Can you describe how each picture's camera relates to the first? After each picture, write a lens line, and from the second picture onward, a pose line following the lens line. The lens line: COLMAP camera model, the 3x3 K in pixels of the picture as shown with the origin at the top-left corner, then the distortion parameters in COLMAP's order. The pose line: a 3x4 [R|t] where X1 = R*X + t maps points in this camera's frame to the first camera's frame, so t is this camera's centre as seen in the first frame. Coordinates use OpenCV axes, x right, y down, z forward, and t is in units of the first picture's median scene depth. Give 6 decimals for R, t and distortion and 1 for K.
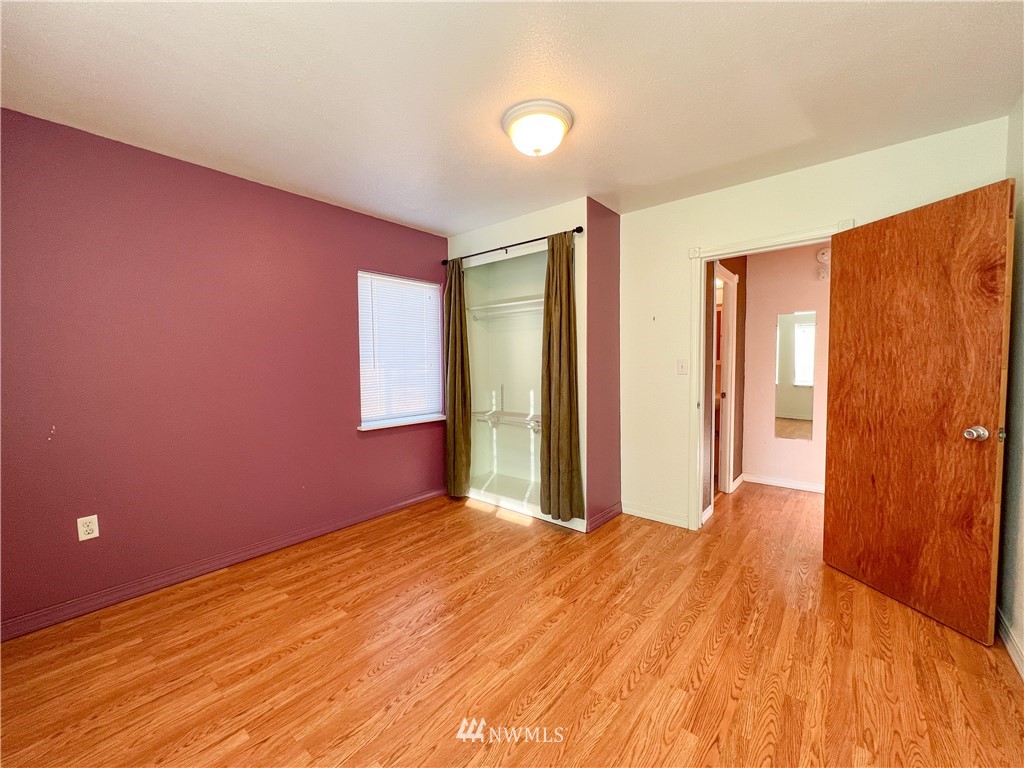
lens RADIAL K [[407.2, 0, 502.3], [0, 407.2, 413.2], [0, 0, 1]] dist [-0.001067, -0.000098]
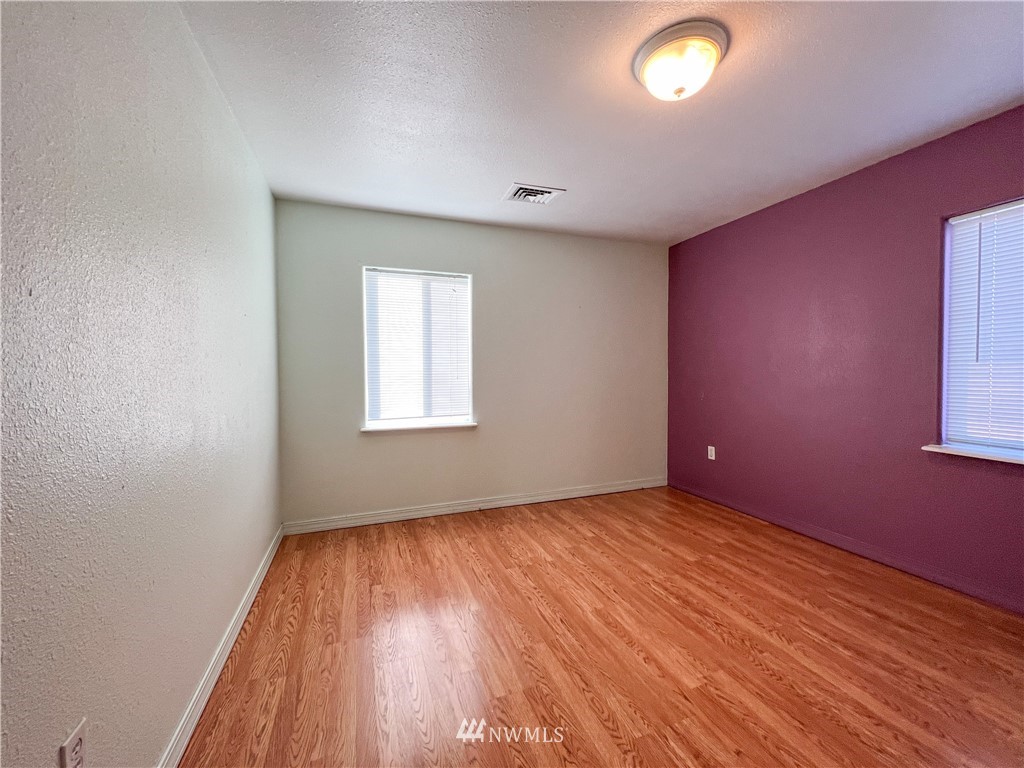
lens RADIAL K [[407.2, 0, 509.3], [0, 407.2, 386.8], [0, 0, 1]] dist [-0.001067, -0.000098]
pose [[-0.487628, 0.047268, -0.871771, 0.828999], [-0.097179, 0.989390, 0.108003, -0.092375], [0.867626, 0.137383, -0.477861, 0.926671]]
